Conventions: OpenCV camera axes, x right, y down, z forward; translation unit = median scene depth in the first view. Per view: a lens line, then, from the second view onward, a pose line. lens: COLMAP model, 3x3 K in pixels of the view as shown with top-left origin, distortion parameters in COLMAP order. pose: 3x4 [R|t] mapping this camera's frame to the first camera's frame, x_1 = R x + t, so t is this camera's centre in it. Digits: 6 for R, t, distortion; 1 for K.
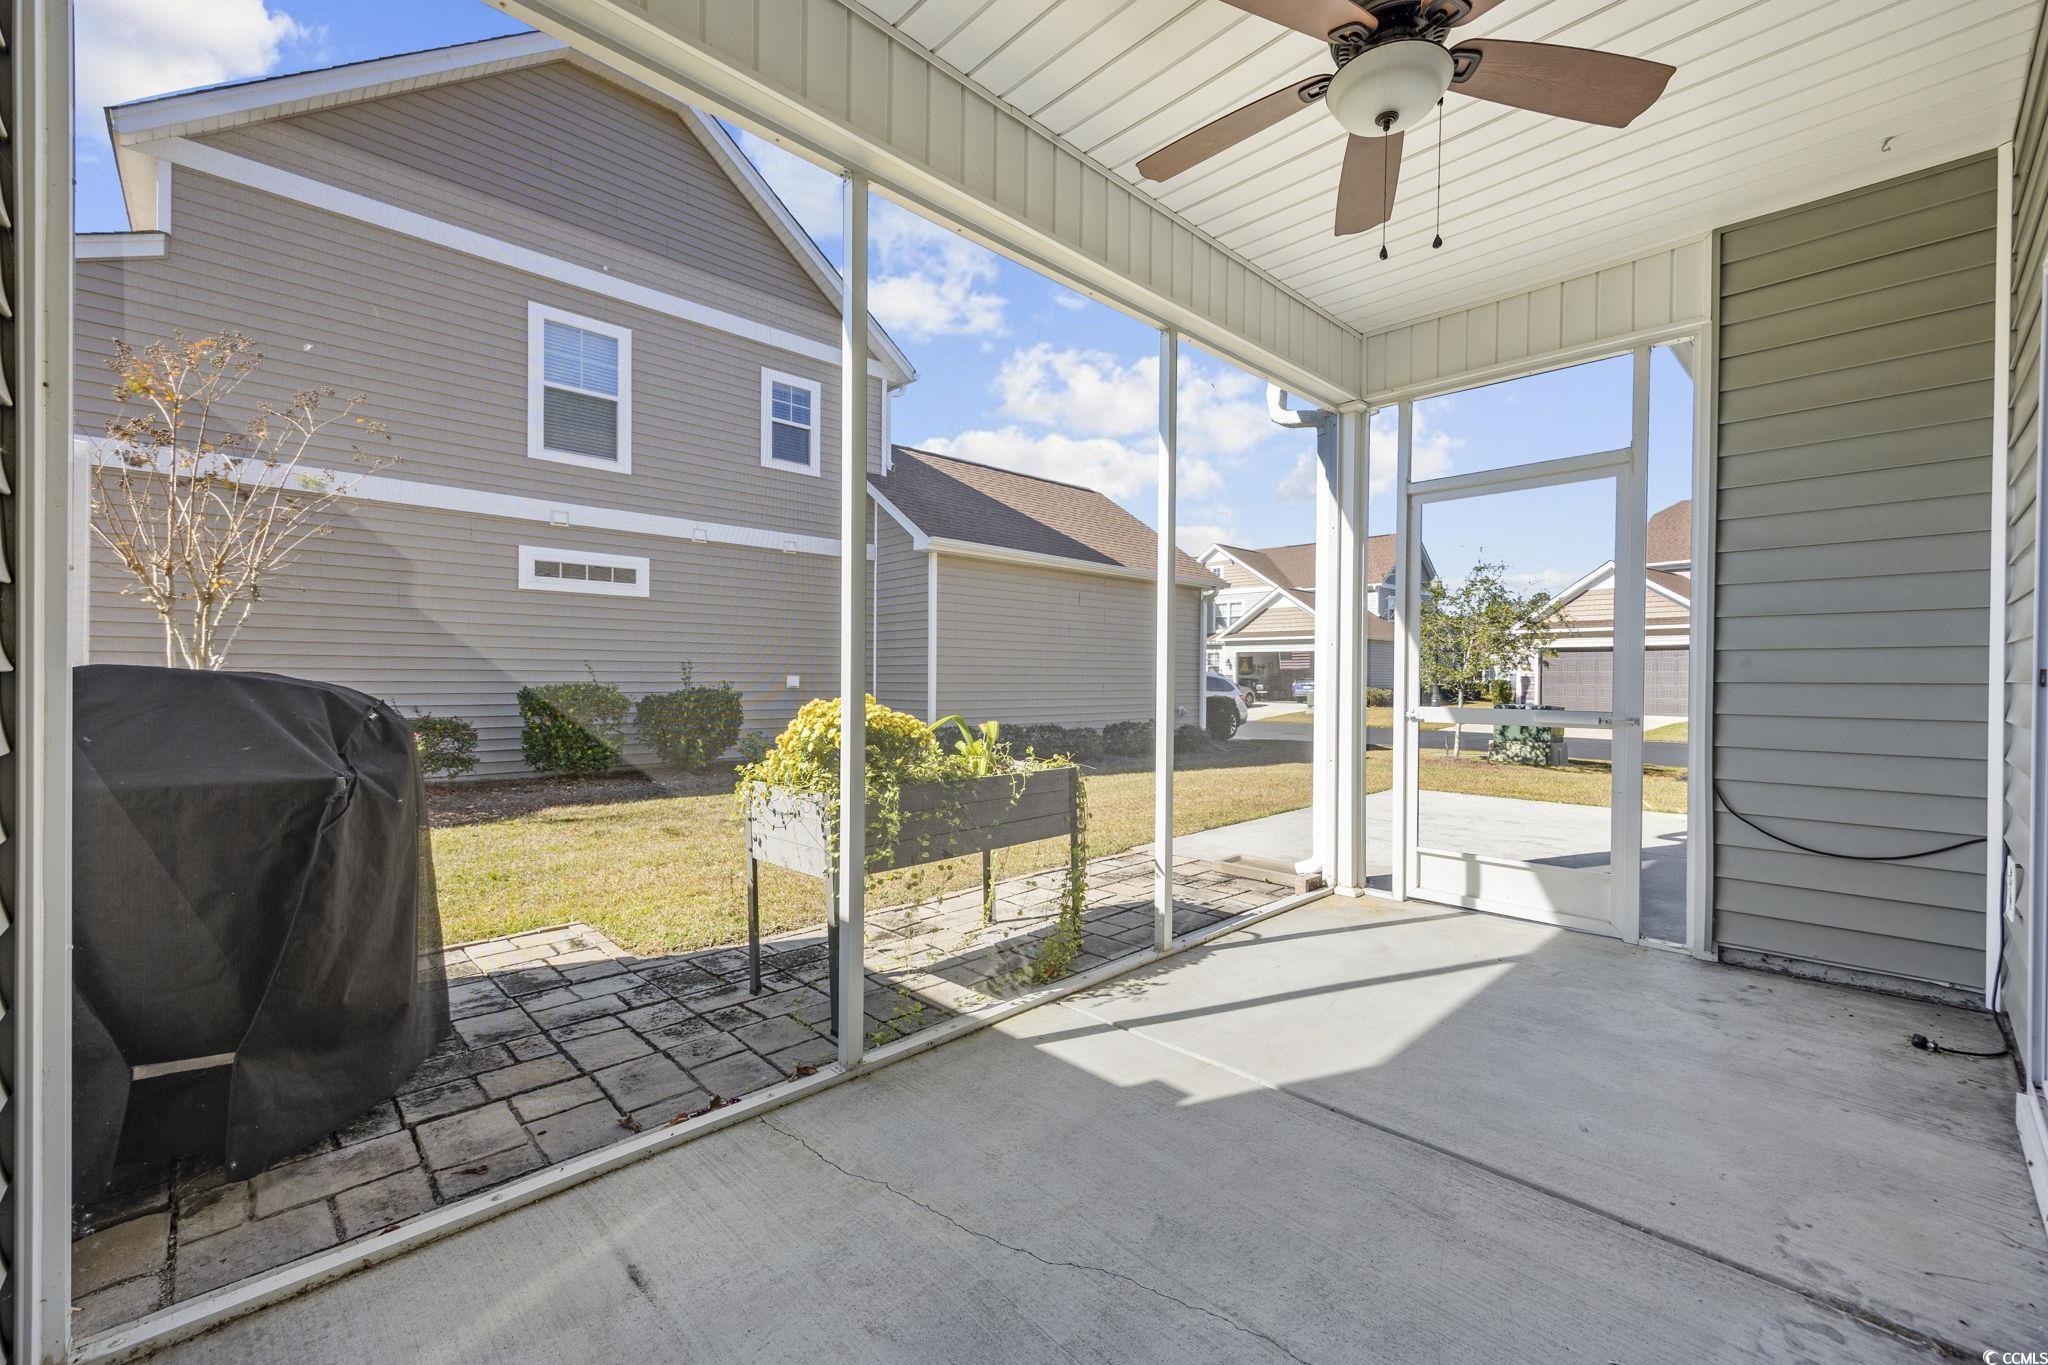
lens RADIAL K [[811.6, 0, 1026.3], [0, 811.6, 675.8], [0, 0, 1]] dist [-0.002002, -0.000096]
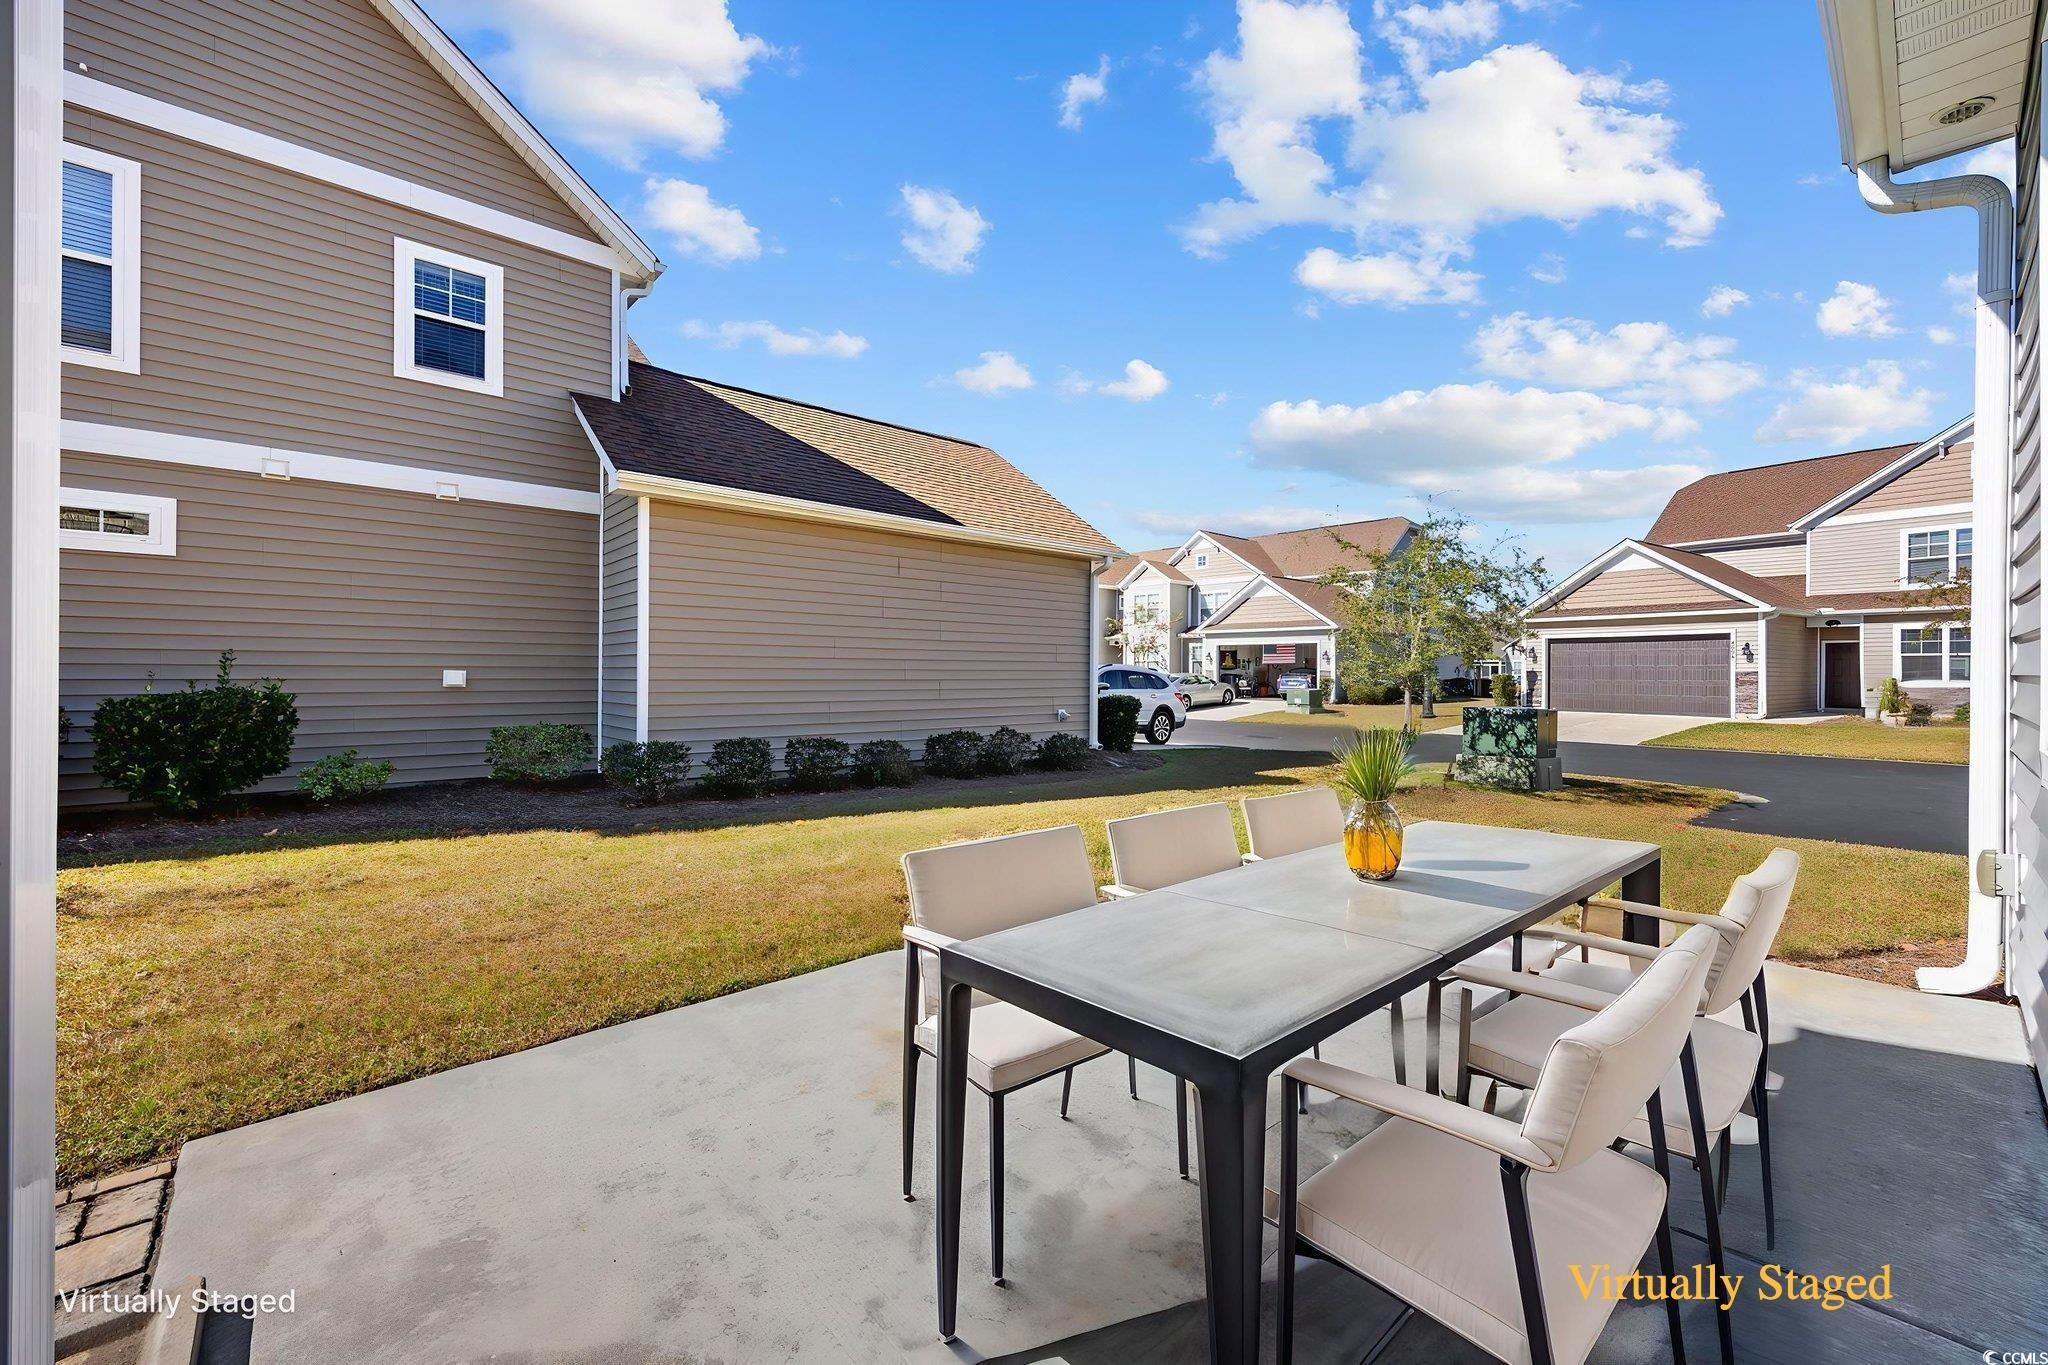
lens RADIAL K [[788.8, 0, 1034.9], [0, 788.8, 670.6], [0, 0, 1]] dist [-0.002498, -0.000005]
pose [[0.999624, -0.001720, -0.027379, 0.228347], [0.001676, 0.999997, -0.001642, 0.002029], [0.027382, 0.001596, 0.999624, 0.292591]]
